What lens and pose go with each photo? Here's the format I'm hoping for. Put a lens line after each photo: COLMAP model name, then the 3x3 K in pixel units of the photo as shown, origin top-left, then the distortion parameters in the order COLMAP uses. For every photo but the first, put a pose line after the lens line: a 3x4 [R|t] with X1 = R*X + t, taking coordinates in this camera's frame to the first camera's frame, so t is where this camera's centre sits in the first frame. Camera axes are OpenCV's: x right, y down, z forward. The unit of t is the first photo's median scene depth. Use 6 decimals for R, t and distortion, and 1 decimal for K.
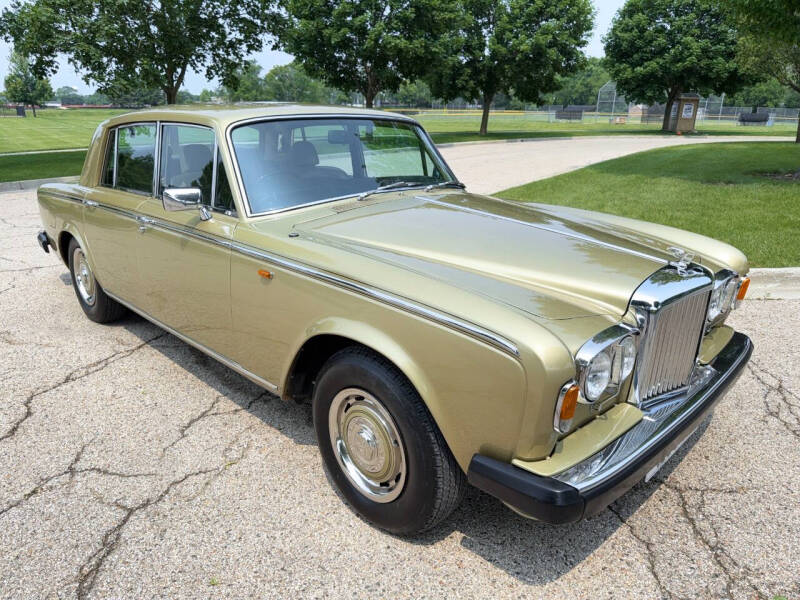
lens RADIAL K [[568.6, 0, 402.5], [0, 568.6, 300.9], [0, 0, 1]] dist [0.031019, -0.040655]
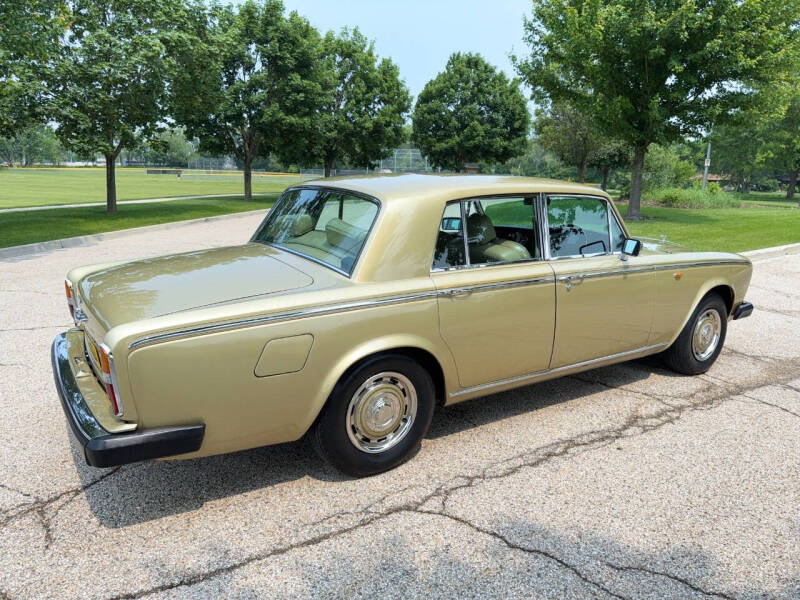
lens RADIAL K [[568.6, 0, 398.5], [0, 568.6, 302.1], [0, 0, 1]] dist [0.031019, -0.040655]
pose [[0.909657, -0.081470, 0.407293, -0.251224], [0.120541, 0.990155, -0.071159, 0.023636], [-0.397485, 0.113826, 0.910521, -0.084118]]
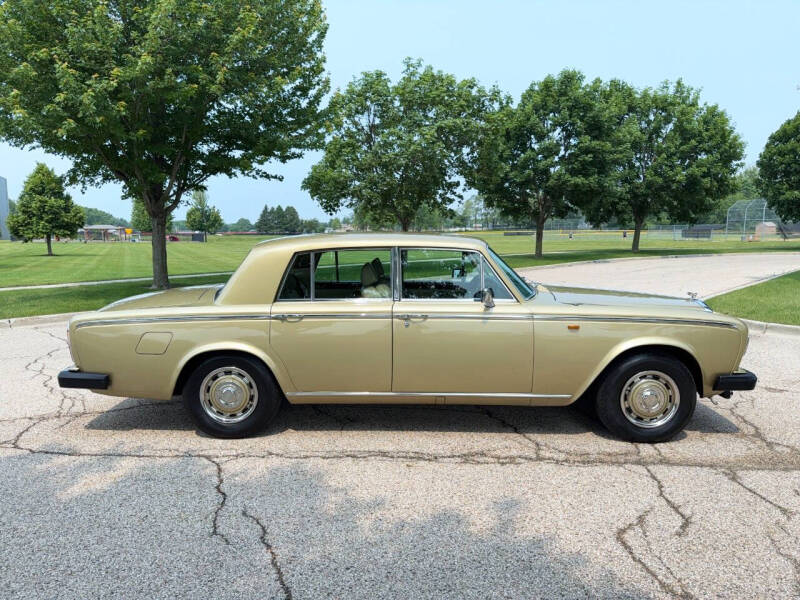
lens RADIAL K [[562.2, 0, 393.7], [0, 562.2, 302.1], [0, 0, 1]] dist [0.053007, -0.043656]
pose [[0.981750, 0.008520, -0.189988, -0.125145], [-0.046176, 0.979781, -0.194673, 0.041366], [0.184488, 0.199893, 0.962293, -0.134985]]
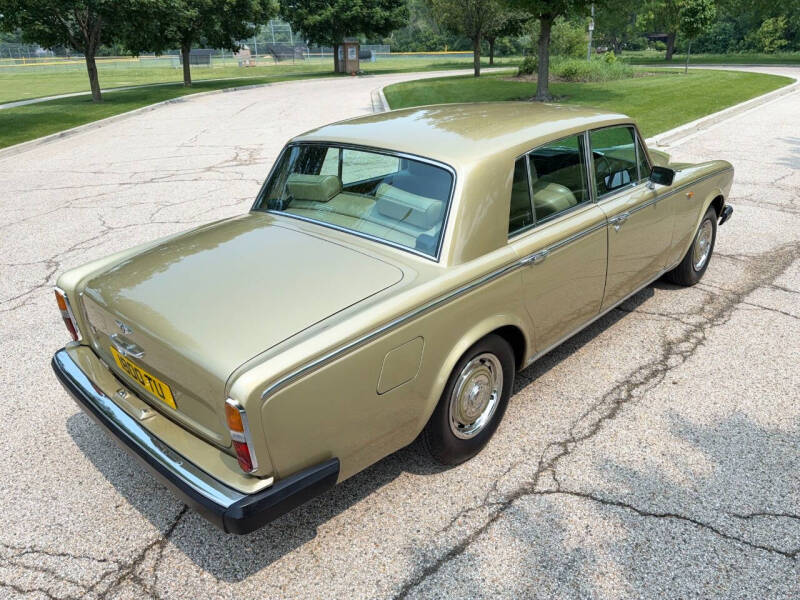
lens RADIAL K [[605.9, 0, 401.8], [0, 605.9, 288.4], [0, 0, 1]] dist [0.022539, -0.030123]
pose [[0.793102, -0.255046, 0.553118, -0.280066], [0.226631, 0.966475, 0.120687, -0.000707], [-0.565356, 0.029637, 0.824315, -0.062329]]
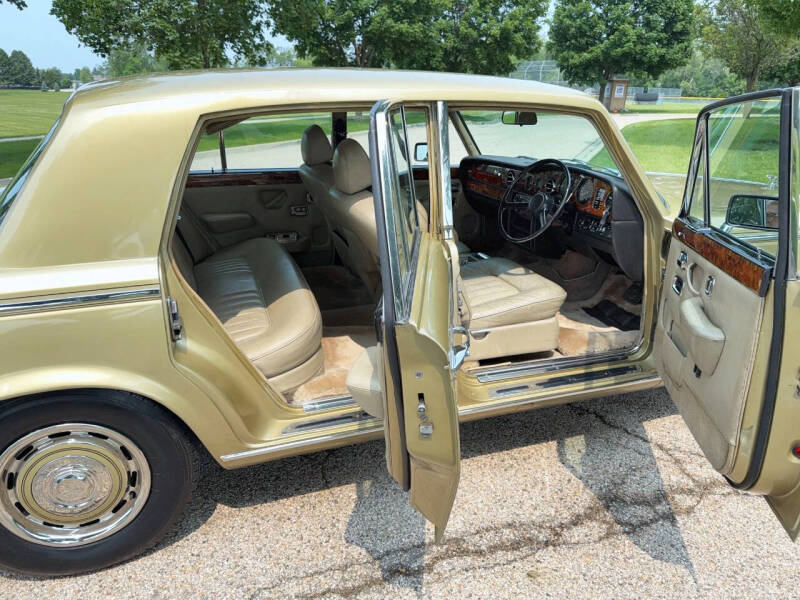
lens RADIAL K [[568.6, 0, 399.8], [0, 568.6, 305.4], [0, 0, 1]] dist [0.031019, -0.040655]
pose [[0.983293, -0.063942, 0.170428, -0.178284], [0.057386, 0.997420, 0.043124, 0.014642], [-0.172746, -0.032623, 0.984426, -0.047605]]
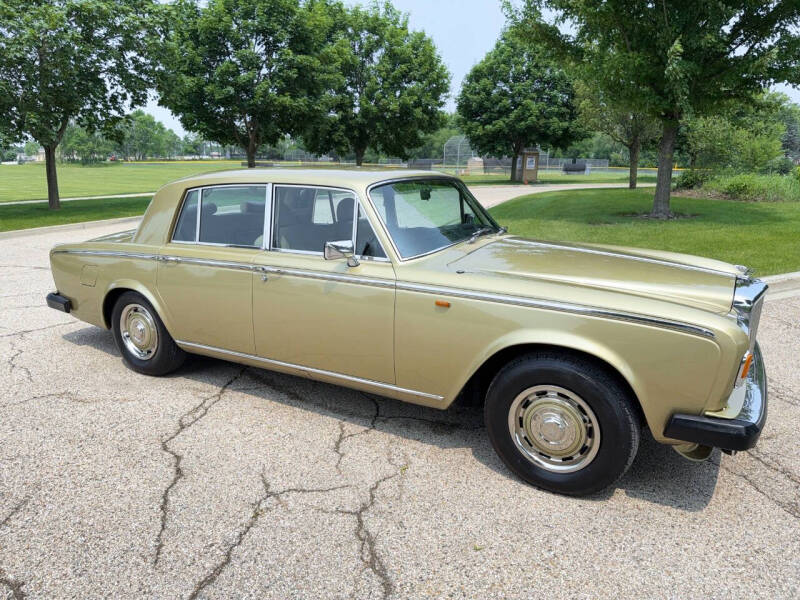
lens RADIAL K [[568.6, 0, 397.7], [0, 568.6, 301.6], [0, 0, 1]] dist [0.031019, -0.040655]
pose [[0.968701, -0.063030, 0.240094, -0.061518], [0.082481, 0.994000, -0.071839, 0.002767], [-0.234126, 0.089394, 0.968088, -0.016896]]
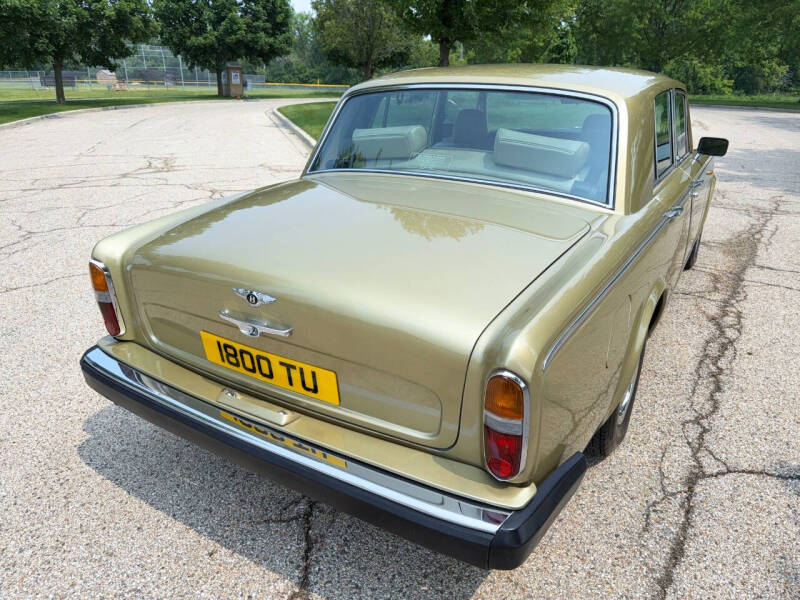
lens RADIAL K [[568.6, 0, 400.0], [0, 568.6, 304.4], [0, 0, 1]] dist [0.031019, -0.040655]
pose [[0.649804, -0.279822, 0.706721, -0.298503], [0.238191, 0.957904, 0.160268, 0.001642], [-0.721817, 0.064192, 0.689100, -0.011137]]
